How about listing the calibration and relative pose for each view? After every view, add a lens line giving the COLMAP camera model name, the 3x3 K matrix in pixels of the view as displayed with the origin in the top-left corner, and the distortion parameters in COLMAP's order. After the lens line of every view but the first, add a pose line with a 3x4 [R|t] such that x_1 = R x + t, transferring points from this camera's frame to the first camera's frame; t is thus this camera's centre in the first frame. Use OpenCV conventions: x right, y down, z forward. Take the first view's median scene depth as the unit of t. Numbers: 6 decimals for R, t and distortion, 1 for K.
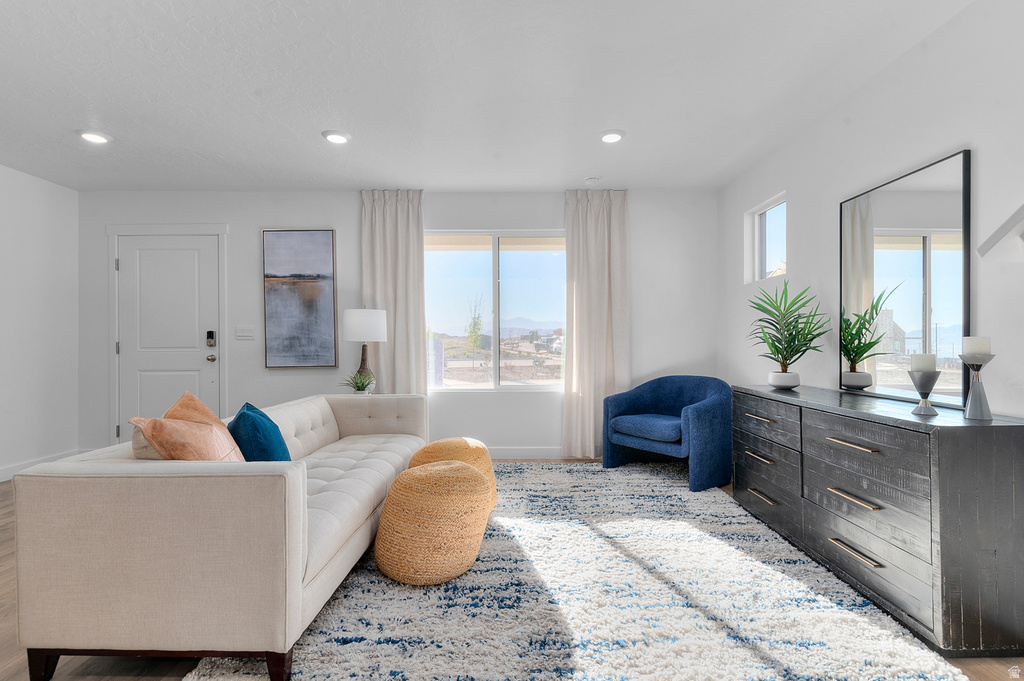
lens RADIAL K [[478.4, 0, 510.2], [0, 478.4, 344.0], [0, 0, 1]] dist [0.008483, -0.000639]
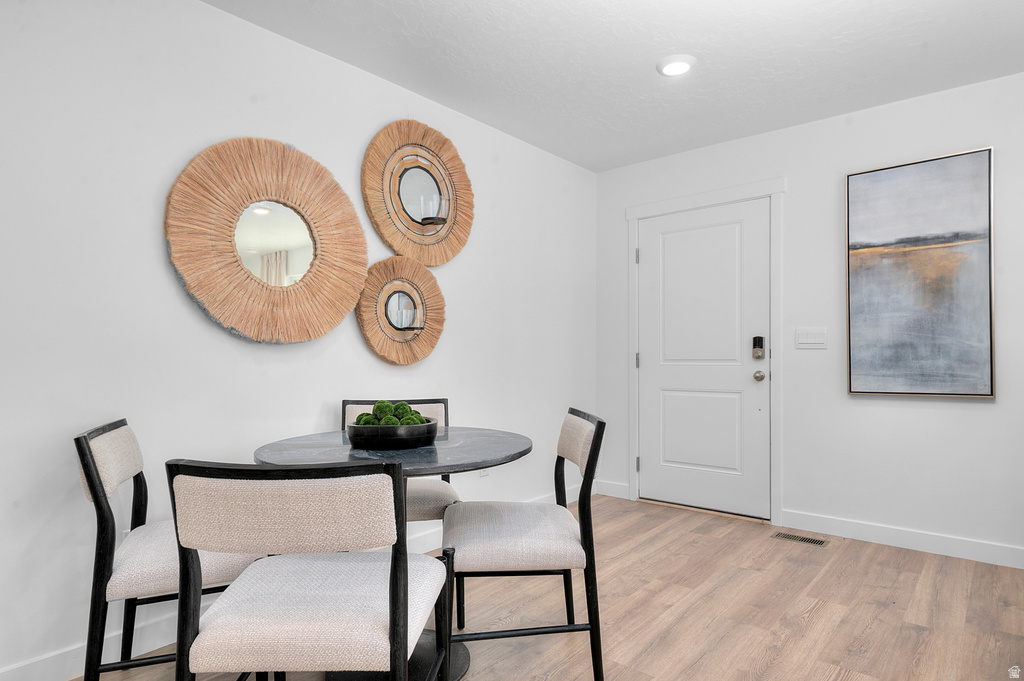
lens RADIAL K [[575.5, 0, 511.6], [0, 575.5, 363.3], [0, 0, 1]] dist [0.000498, -0.001260]
pose [[0.762615, 0.007085, -0.646814, -0.366976], [0.000413, 0.999934, 0.011439, 0.001553], [0.646852, -0.008991, 0.762562, 0.139213]]
